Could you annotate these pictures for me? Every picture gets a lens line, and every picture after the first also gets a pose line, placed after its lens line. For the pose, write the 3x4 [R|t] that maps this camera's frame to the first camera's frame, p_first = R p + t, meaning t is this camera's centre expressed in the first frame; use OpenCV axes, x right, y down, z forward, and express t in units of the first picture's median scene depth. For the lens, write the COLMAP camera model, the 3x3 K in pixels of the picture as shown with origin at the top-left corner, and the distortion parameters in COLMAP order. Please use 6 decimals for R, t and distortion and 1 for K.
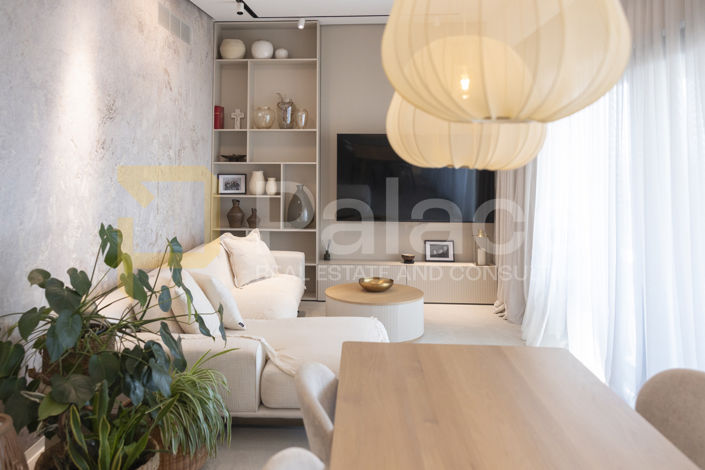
lens RADIAL K [[651.2, 0, 352.5], [0, 651.2, 235.0], [0, 0, 1]] dist [0.078690, -0.003905]
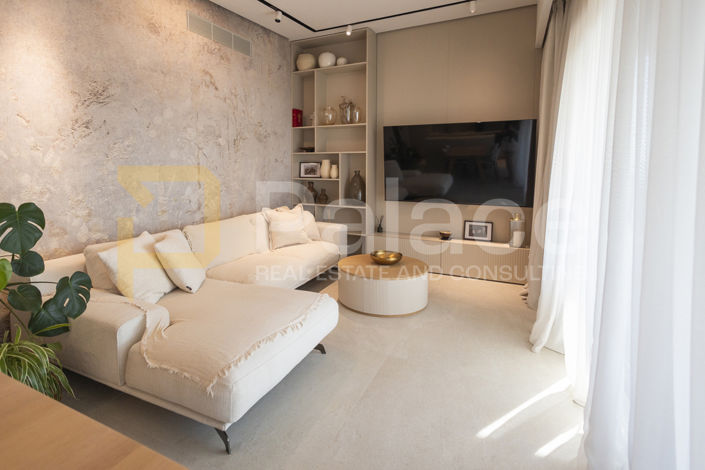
lens RADIAL K [[360.1, 0, 352.5], [0, 360.1, 235.0], [0, 0, 1]] dist [0.022545, 0.000361]
pose [[0.905078, 0.074117, -0.418738, 0.216164], [-0.045221, 0.995886, 0.078531, -0.008054], [0.422835, -0.052141, 0.904705, 0.377358]]
